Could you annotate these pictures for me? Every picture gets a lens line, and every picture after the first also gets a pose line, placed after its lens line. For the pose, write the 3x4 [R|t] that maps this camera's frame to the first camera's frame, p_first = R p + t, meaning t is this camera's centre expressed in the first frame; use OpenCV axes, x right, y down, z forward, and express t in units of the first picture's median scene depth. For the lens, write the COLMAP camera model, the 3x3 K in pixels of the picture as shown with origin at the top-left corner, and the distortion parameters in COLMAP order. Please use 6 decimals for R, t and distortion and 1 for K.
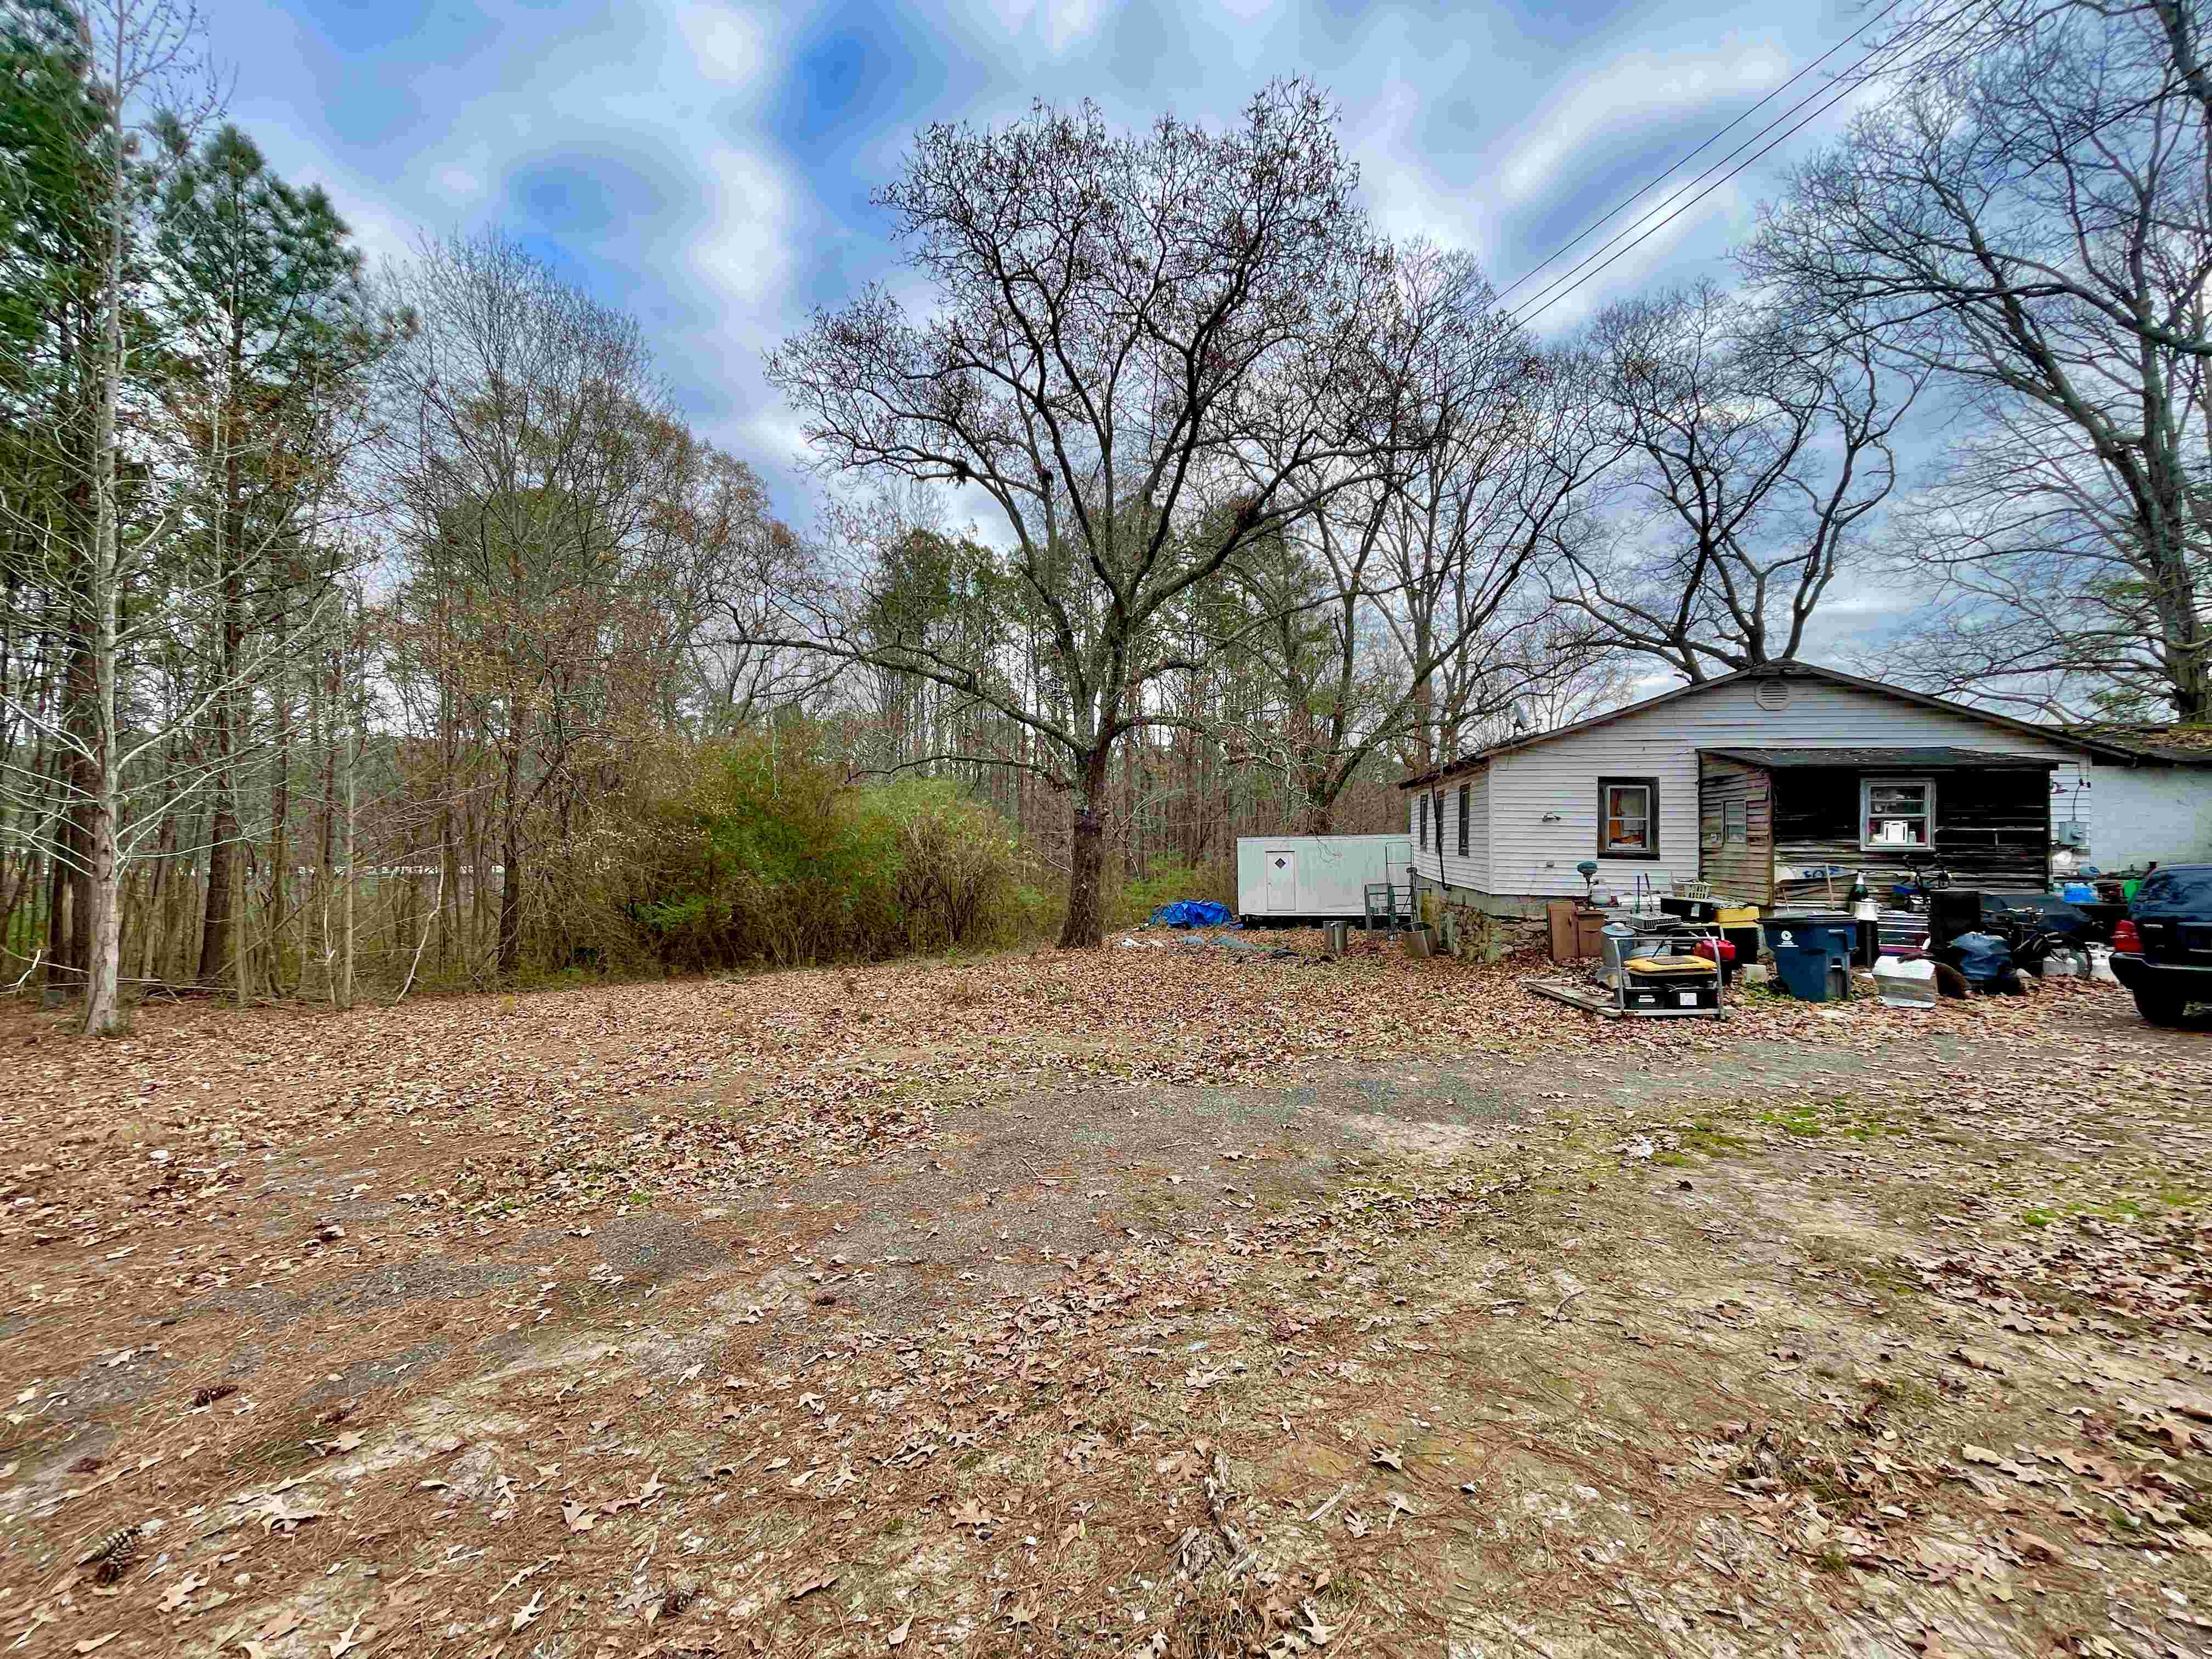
lens RADIAL K [[886.7, 0, 1106.5], [0, 886.7, 828.3], [0, 0, 1]] dist [0.000828, -0.000041]
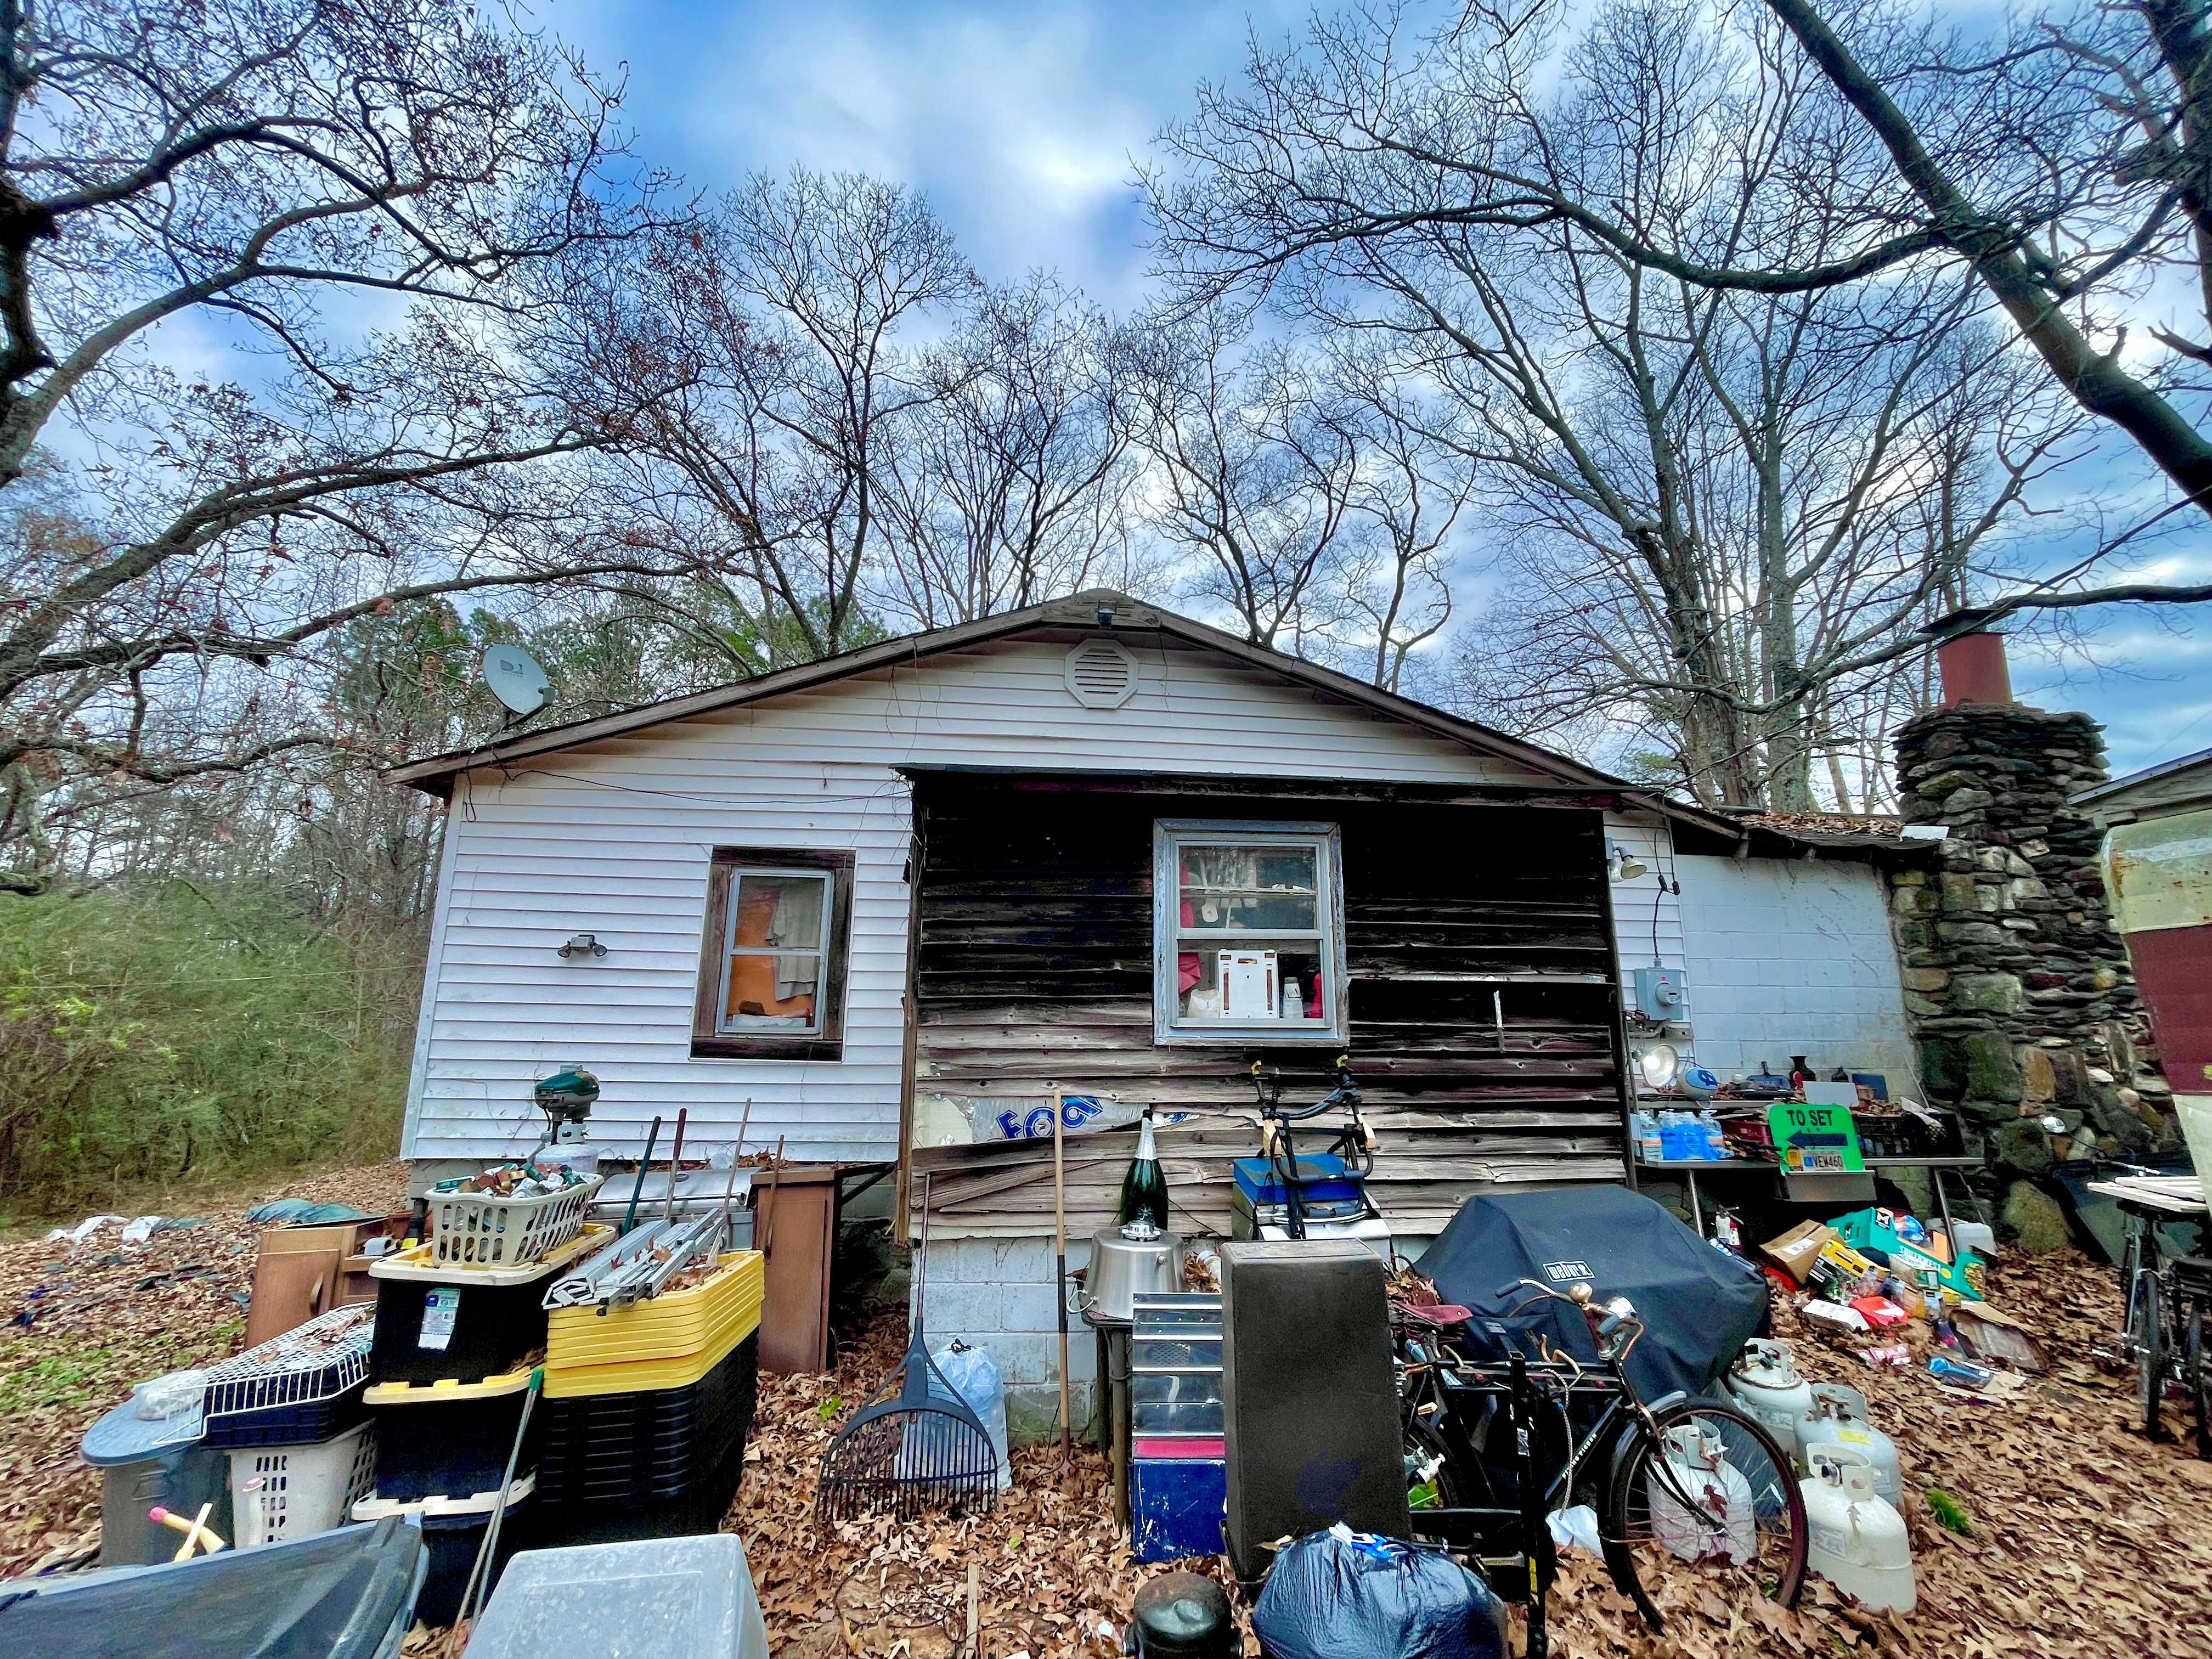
lens RADIAL K [[886.7, 0, 1106.3], [0, 886.7, 828.8], [0, 0, 1]] dist [0.000828, -0.000041]
pose [[0.955794, 0.060476, 0.287752, 0.730710], [-0.006506, 0.982731, -0.184925, 0.008468], [-0.293967, 0.174878, 0.939681, 0.687648]]
